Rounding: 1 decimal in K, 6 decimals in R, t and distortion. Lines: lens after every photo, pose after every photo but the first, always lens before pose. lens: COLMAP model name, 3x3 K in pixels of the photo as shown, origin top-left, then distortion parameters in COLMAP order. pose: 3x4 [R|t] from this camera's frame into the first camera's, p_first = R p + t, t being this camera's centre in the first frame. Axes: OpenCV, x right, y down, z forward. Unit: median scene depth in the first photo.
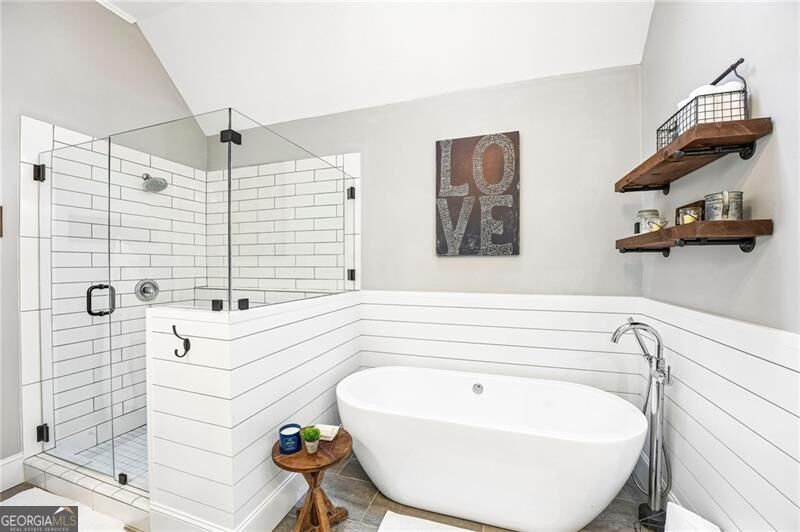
lens RADIAL K [[323.5, 0, 394.8], [0, 323.5, 266.6], [0, 0, 1]] dist [-0.026242, 0.001865]
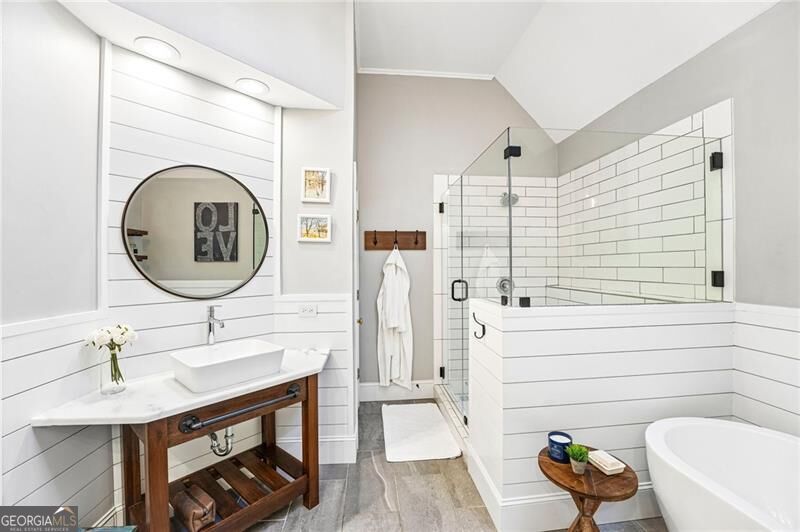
lens RADIAL K [[323.5, 0, 401.1], [0, 323.5, 265.4], [0, 0, 1]] dist [-0.026242, 0.001865]
pose [[0.412809, -0.003780, -0.910810, 0.211255], [0.001215, 0.999993, -0.003599, -0.001508], [0.910817, 0.000379, 0.412811, 0.105432]]
